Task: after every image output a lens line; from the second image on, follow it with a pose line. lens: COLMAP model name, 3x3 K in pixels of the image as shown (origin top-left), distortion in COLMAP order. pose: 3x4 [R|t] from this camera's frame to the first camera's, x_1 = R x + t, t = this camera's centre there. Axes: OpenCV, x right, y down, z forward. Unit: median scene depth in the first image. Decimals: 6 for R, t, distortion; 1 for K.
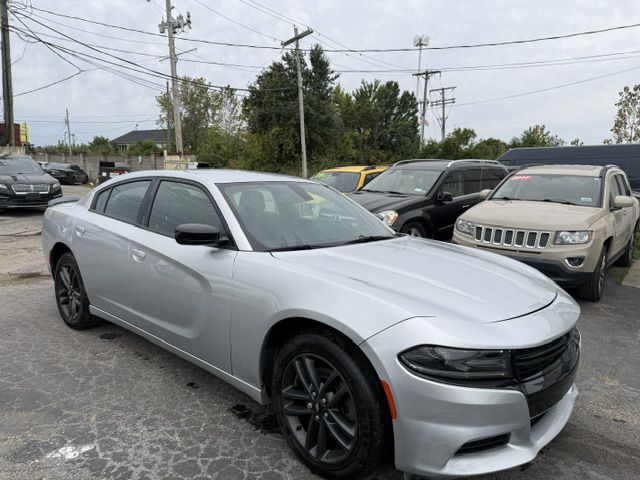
lens RADIAL K [[458.1, 0, 314.5], [0, 458.1, 240.2], [0, 0, 1]] dist [0.022307, -0.037453]
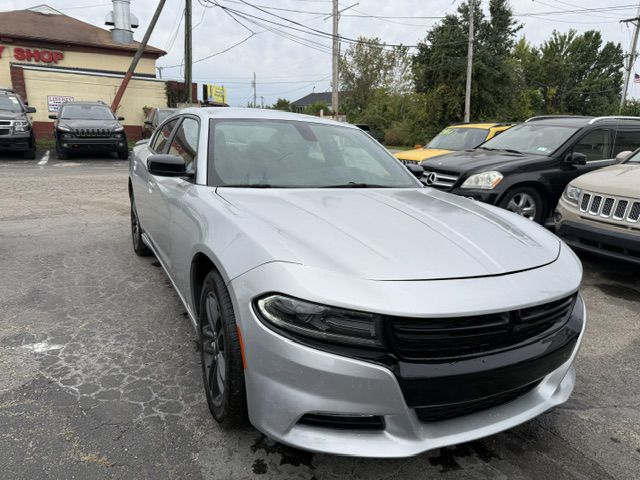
lens RADIAL K [[458.1, 0, 314.8], [0, 458.1, 237.9], [0, 0, 1]] dist [0.022307, -0.037453]
pose [[0.932480, 0.104597, -0.345747, 0.031702], [-0.079649, 0.993138, 0.085636, 0.002596], [0.352331, -0.052315, 0.934412, 0.012294]]
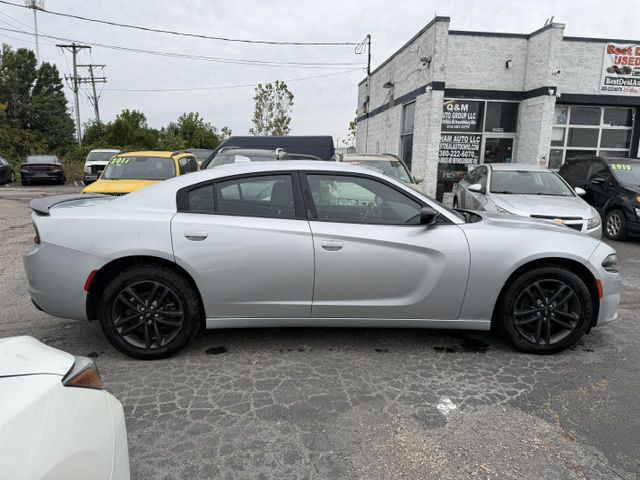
lens RADIAL K [[458.1, 0, 318.2], [0, 458.1, 238.5], [0, 0, 1]] dist [0.022307, -0.037453]
pose [[0.713052, -0.127309, 0.689456, -0.102605], [0.104229, 0.991697, 0.075322, -0.006028], [-0.693321, 0.018153, 0.720401, 0.024695]]
